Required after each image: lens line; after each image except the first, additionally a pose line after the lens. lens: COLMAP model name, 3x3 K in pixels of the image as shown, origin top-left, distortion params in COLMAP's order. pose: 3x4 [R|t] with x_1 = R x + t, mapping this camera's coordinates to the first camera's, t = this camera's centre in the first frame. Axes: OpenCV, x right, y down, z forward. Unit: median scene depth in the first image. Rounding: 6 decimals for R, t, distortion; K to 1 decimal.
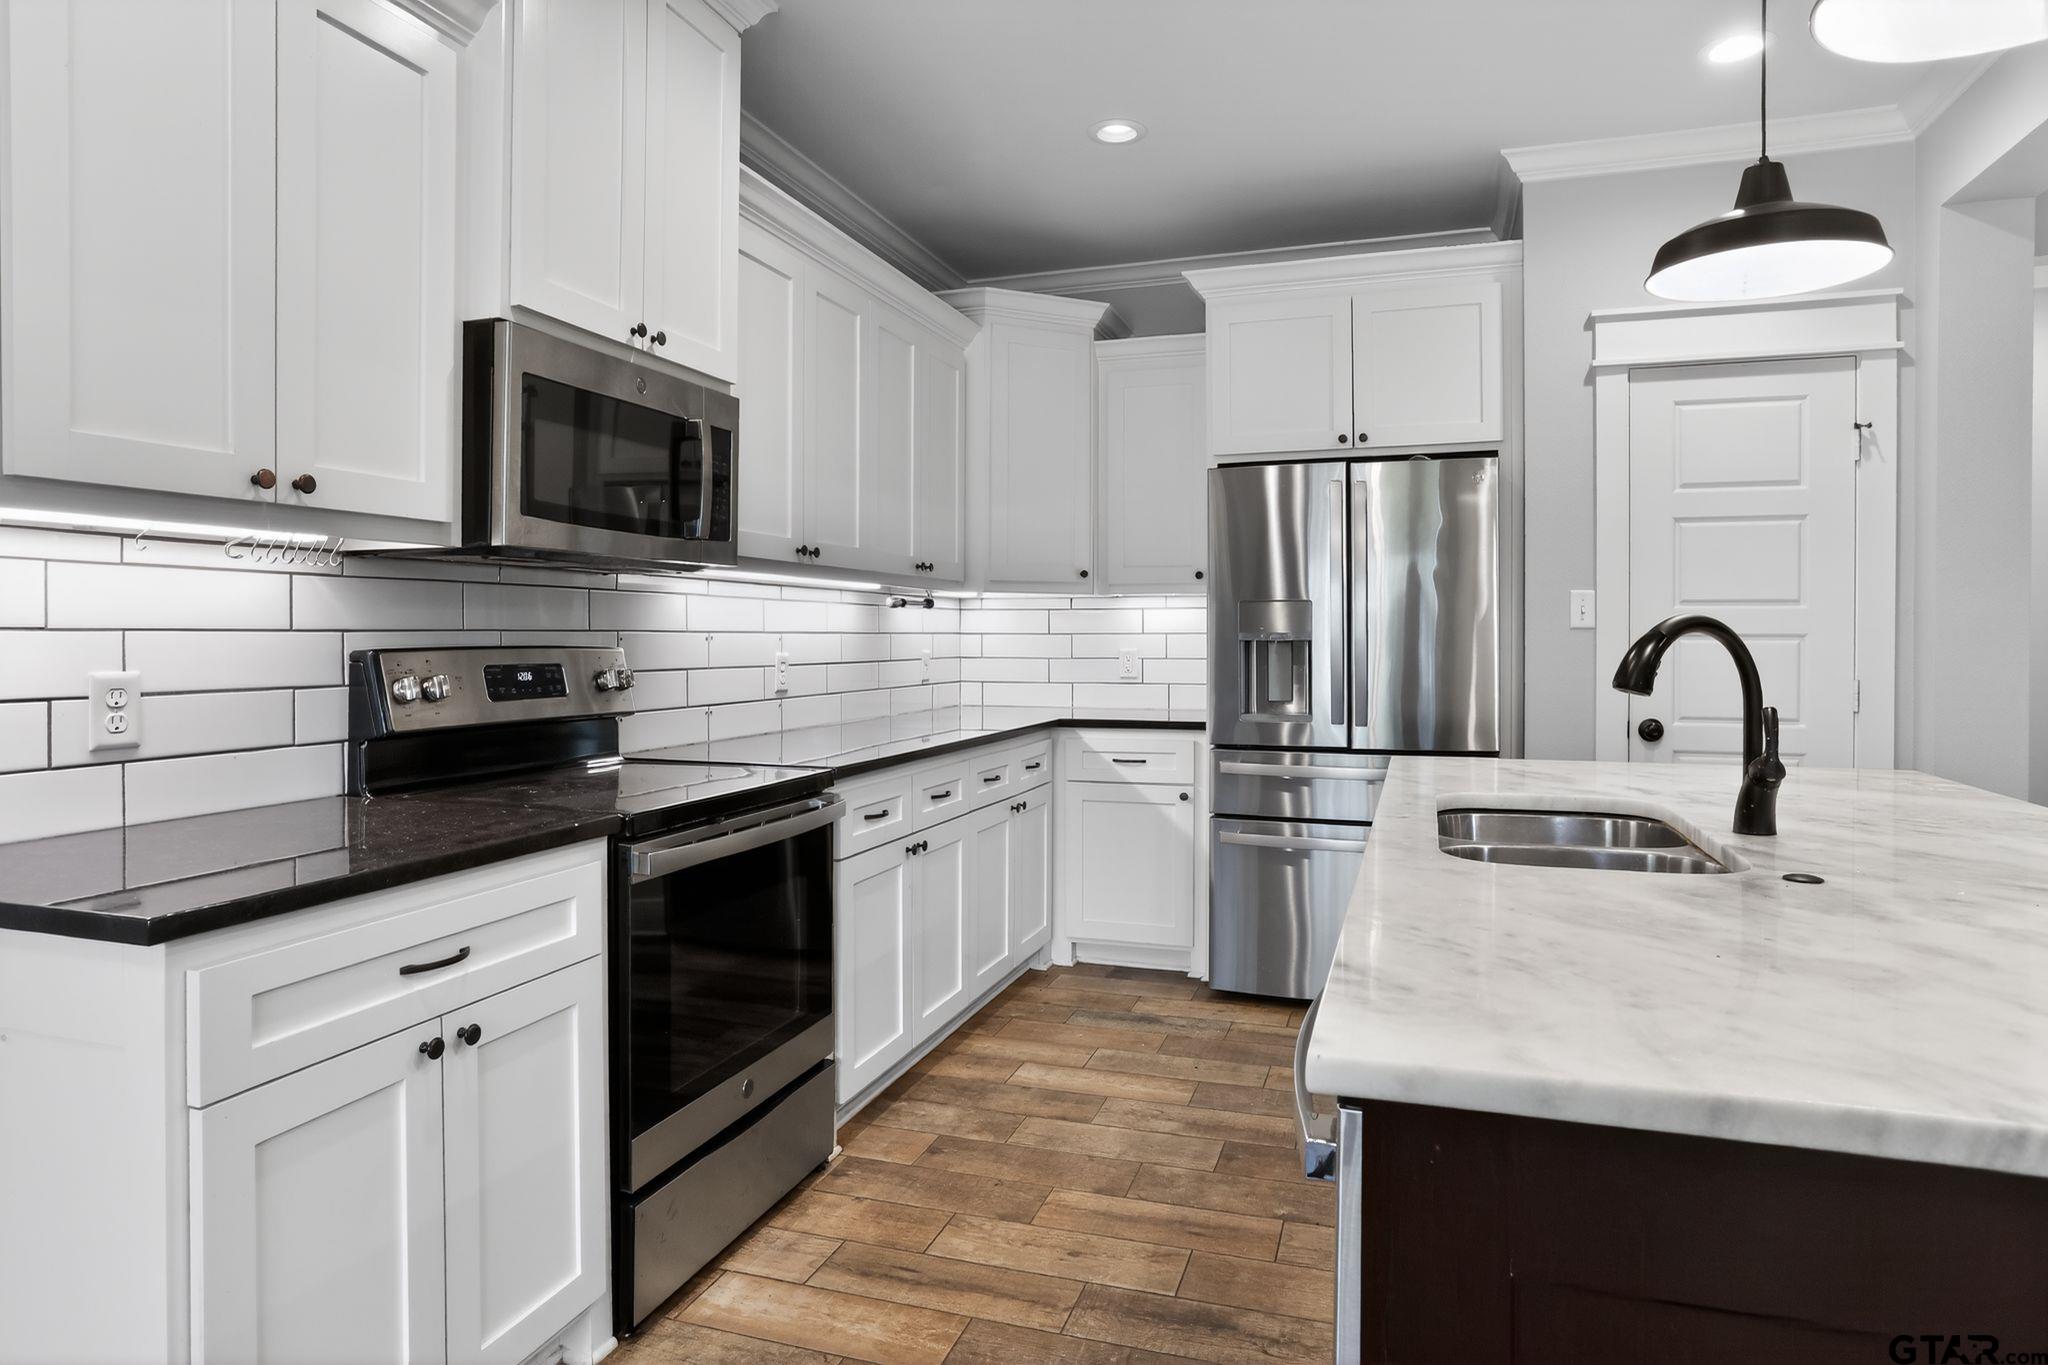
lens RADIAL K [[1172.4, 0, 1034.2], [0, 1172.4, 631.4], [0, 0, 1]] dist [-0.036575, 0.006094]
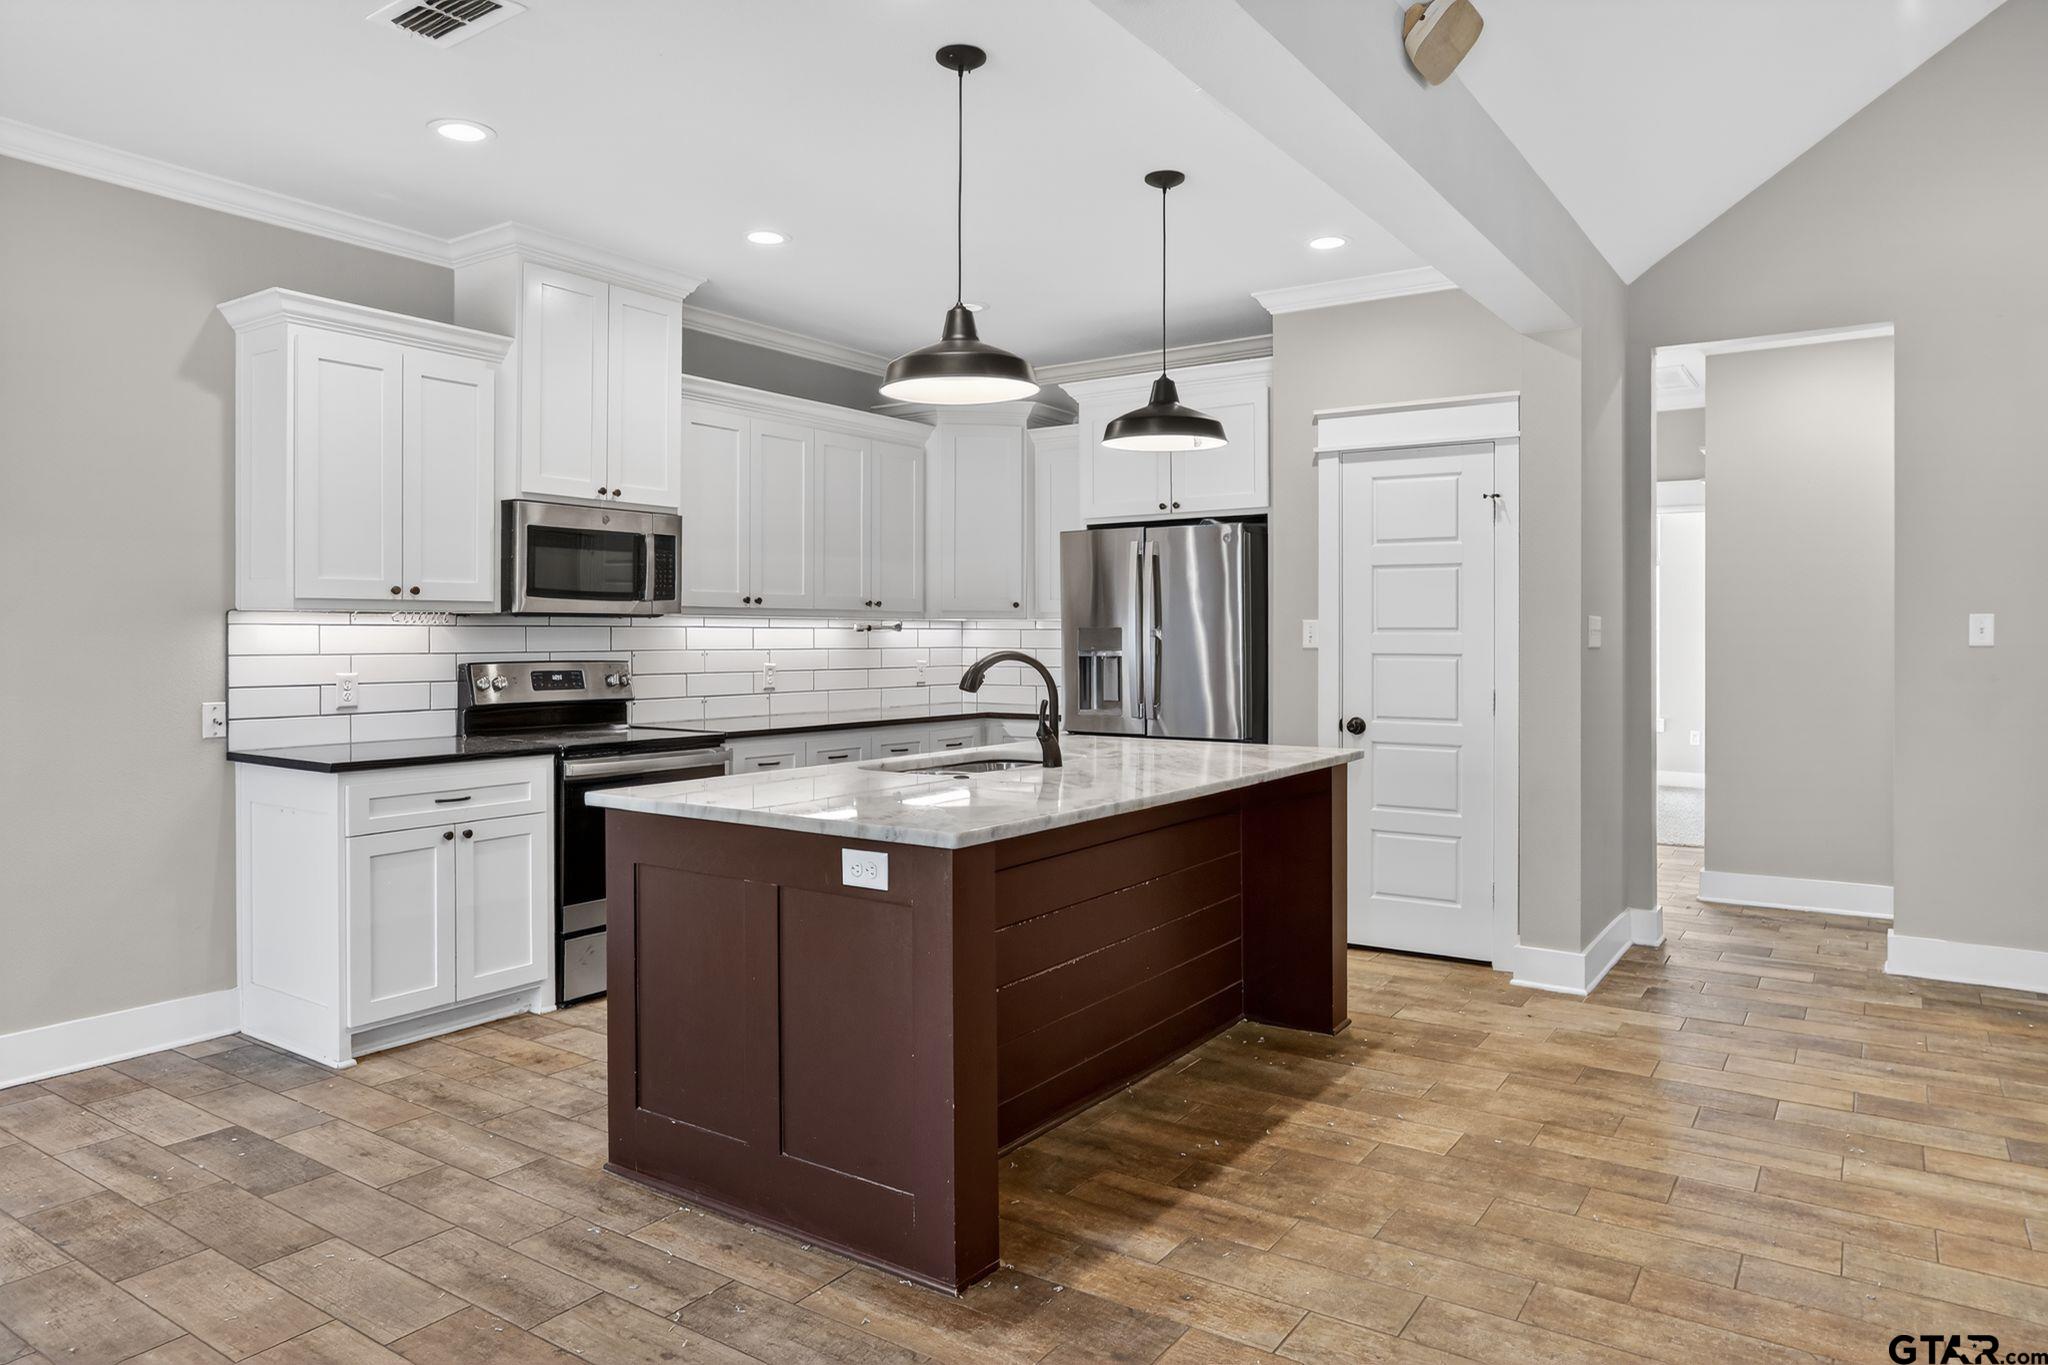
lens RADIAL K [[1274.3, 0, 1029.0], [0, 1274.3, 622.4], [0, 0, 1]] dist [-0.018152, -0.002312]
pose [[0.963062, -0.002200, -0.269271, 0.747736], [0.000110, 0.999970, -0.007777, -0.029156], [0.269280, 0.007460, 0.963033, -0.665442]]
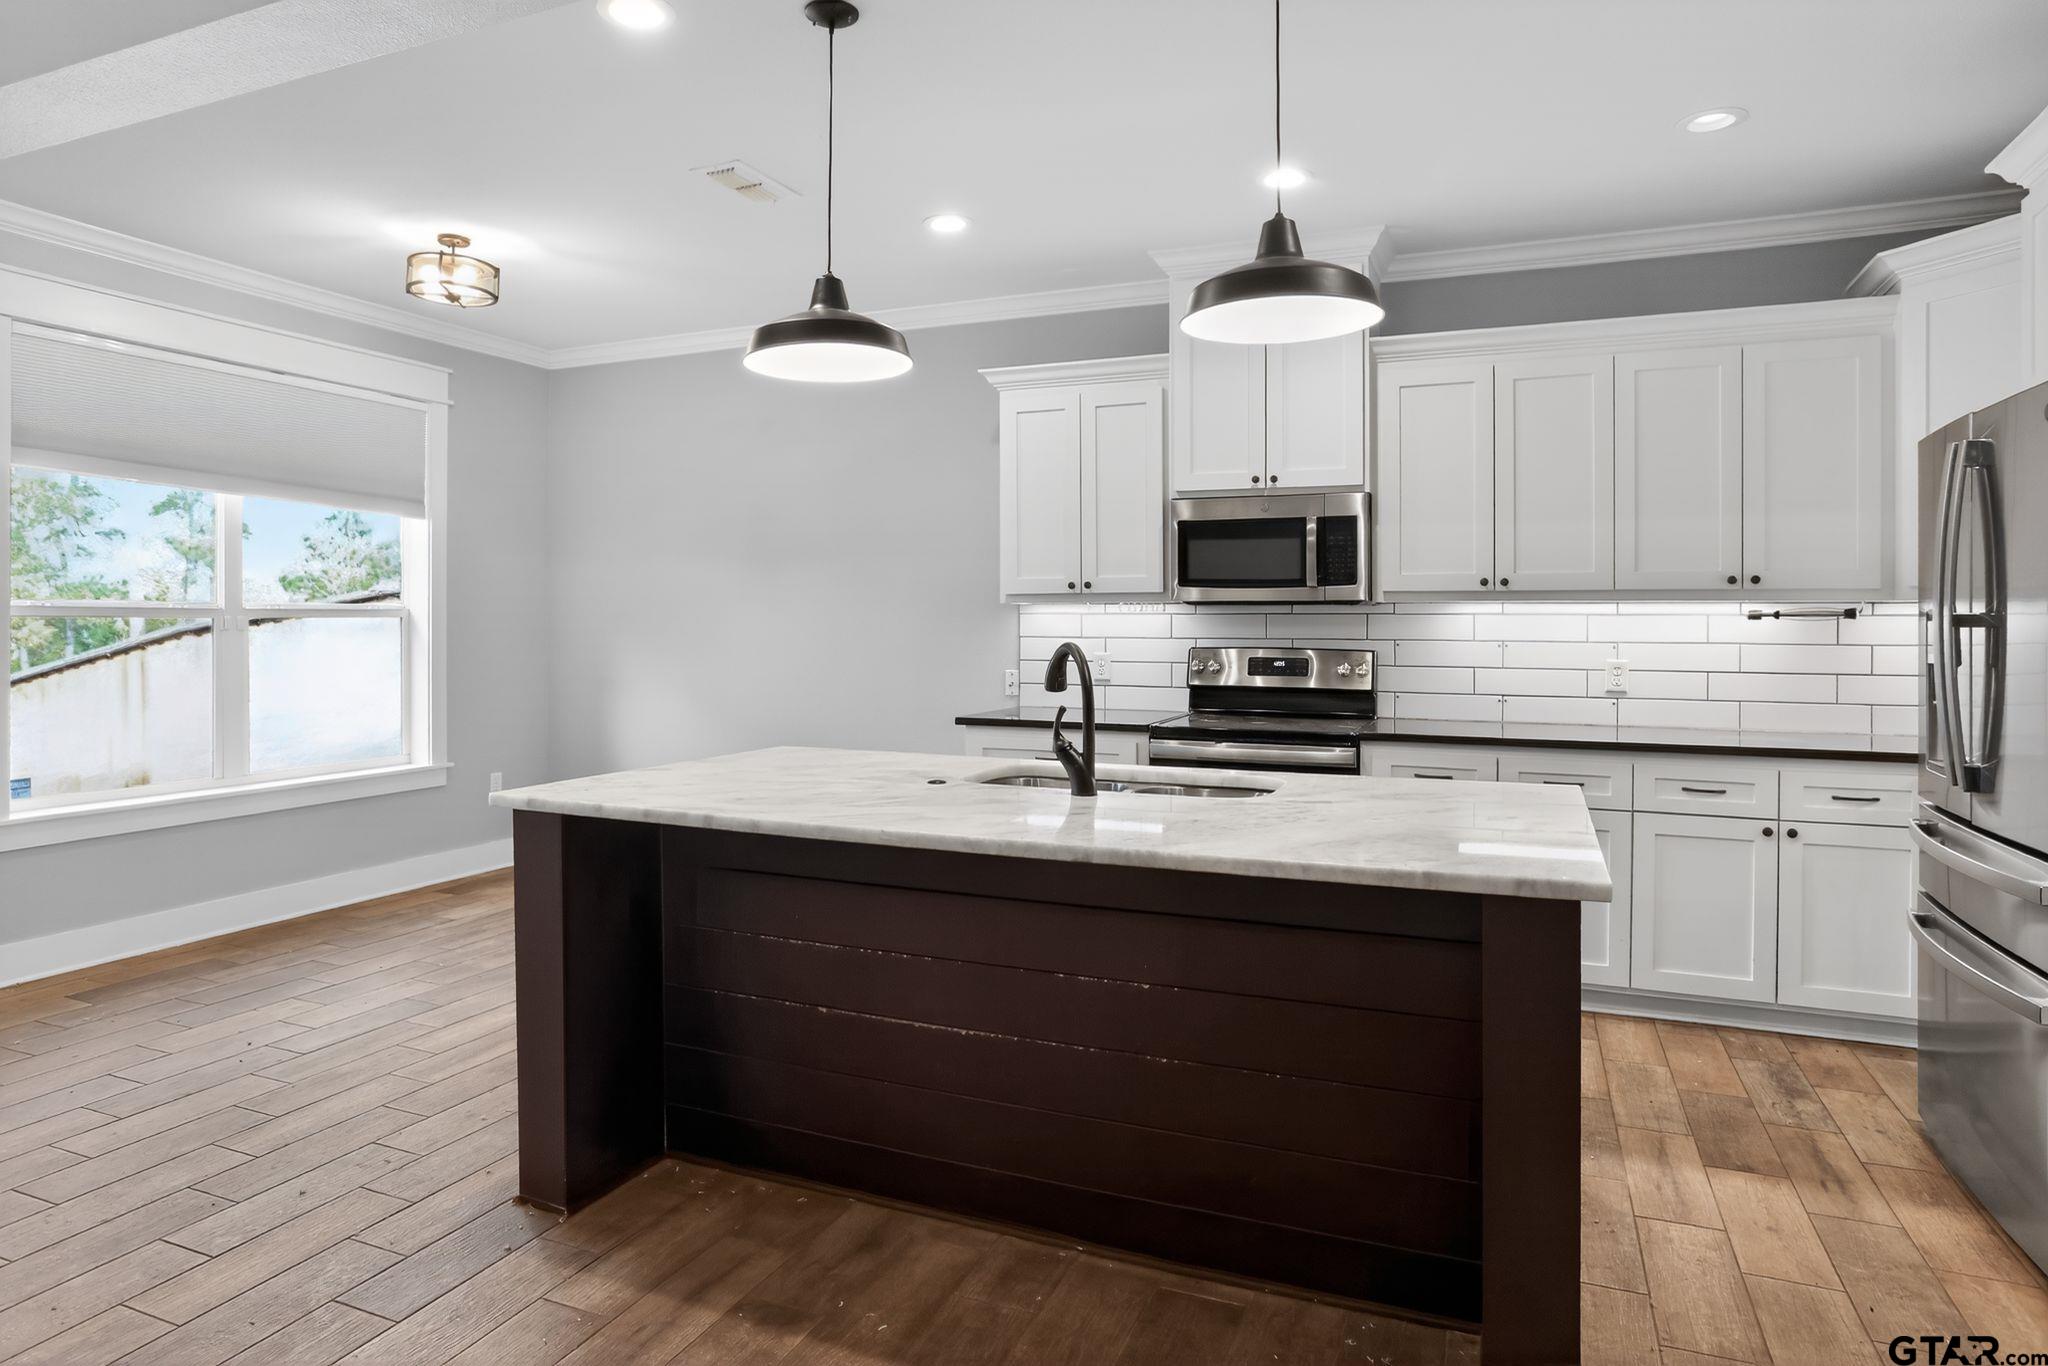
lens RADIAL K [[1172.4, 0, 1042.1], [0, 1172.4, 633.1], [0, 0, 1]] dist [-0.036575, 0.006094]
pose [[-0.061124, 0.008336, -0.998095, 1.355093], [-0.002246, 0.999961, 0.008489, -0.023884], [0.998128, 0.002761, -0.061103, 0.672641]]
